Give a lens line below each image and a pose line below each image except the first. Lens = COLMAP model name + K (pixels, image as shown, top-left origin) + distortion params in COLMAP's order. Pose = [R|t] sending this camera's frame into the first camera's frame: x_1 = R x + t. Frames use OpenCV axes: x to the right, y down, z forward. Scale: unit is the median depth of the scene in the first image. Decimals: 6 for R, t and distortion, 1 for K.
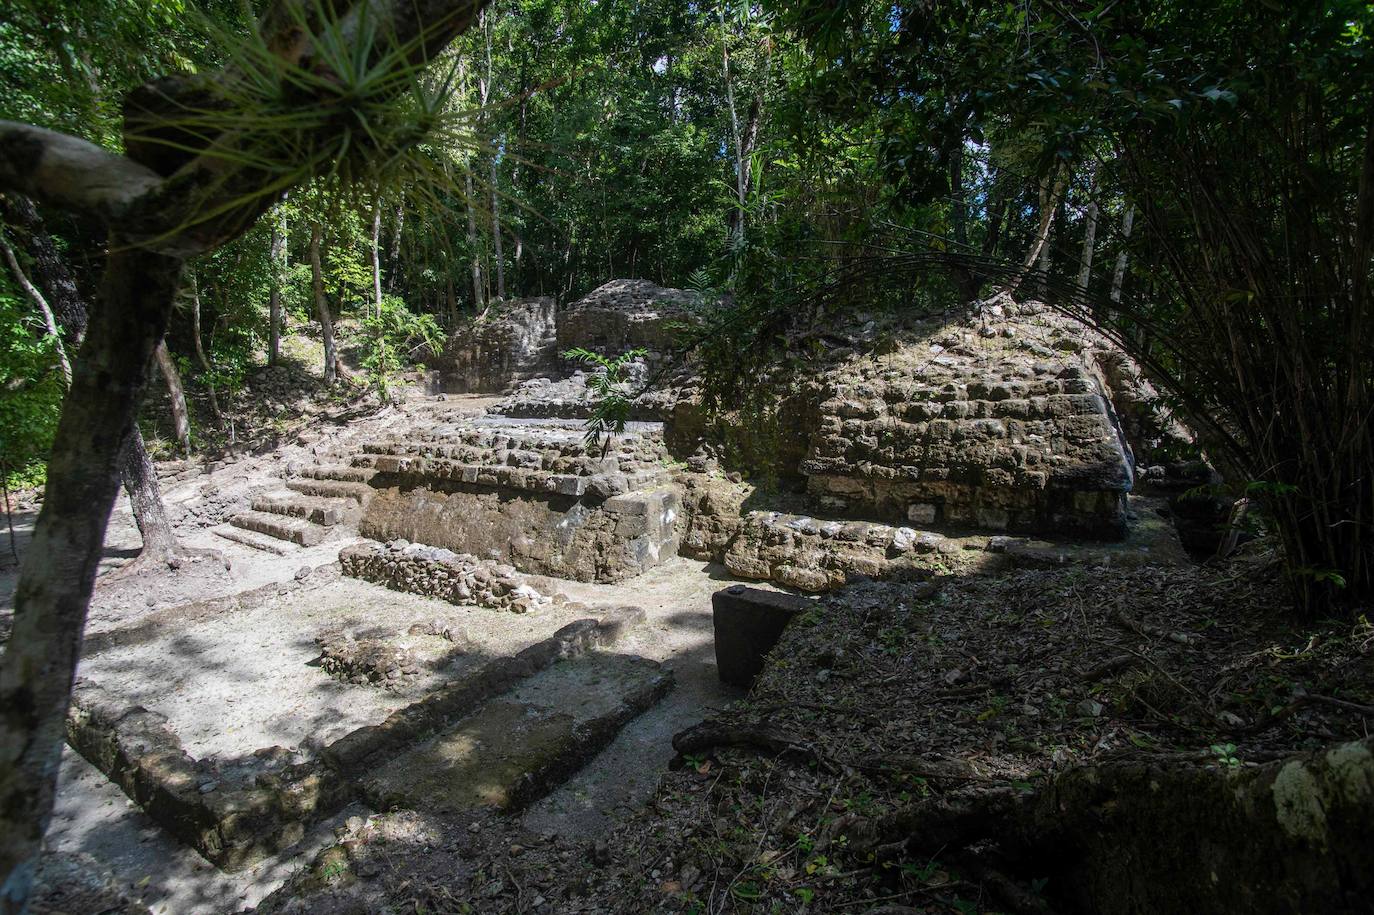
lens RADIAL K [[674.1, 0, 687.0], [0, 674.1, 457.5], [0, 0, 1]] dist [-0.090808, 0.042439]
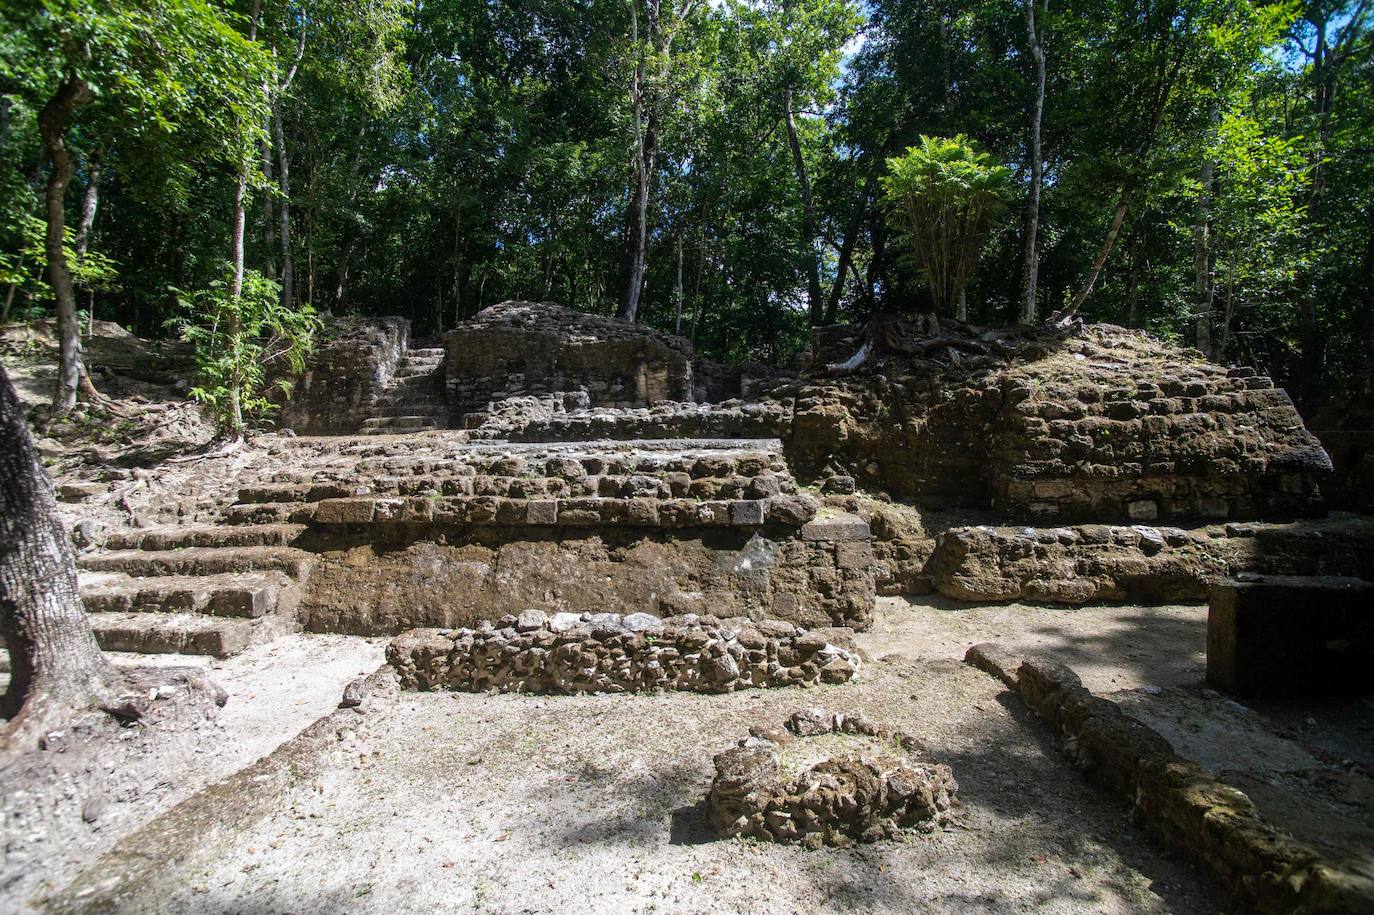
lens RADIAL K [[674.1, 0, 687.0], [0, 674.1, 457.5], [0, 0, 1]] dist [-0.090808, 0.042439]
pose [[0.884976, -0.001973, 0.465632, -0.652931], [0.058240, 0.992607, -0.106483, 0.064982], [-0.461980, 0.121353, 0.878549, 0.423949]]
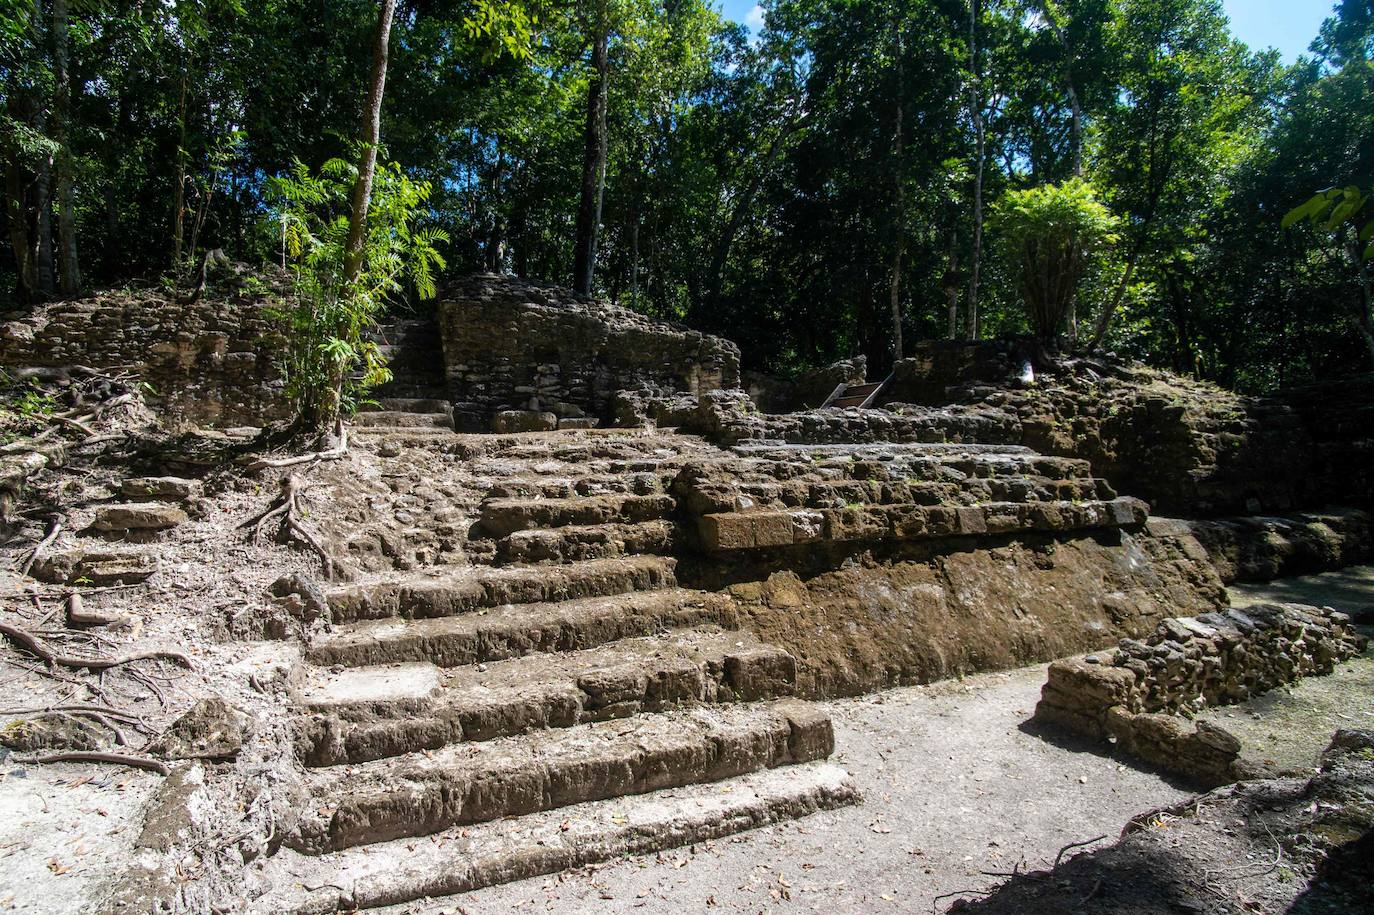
lens RADIAL K [[674.1, 0, 687.0], [0, 674.1, 457.5], [0, 0, 1]] dist [-0.090808, 0.042439]
pose [[0.563406, 0.021724, 0.825895, -1.219024], [0.104815, 0.989697, -0.097535, 0.001490], [-0.819505, 0.141517, 0.555324, 1.116023]]
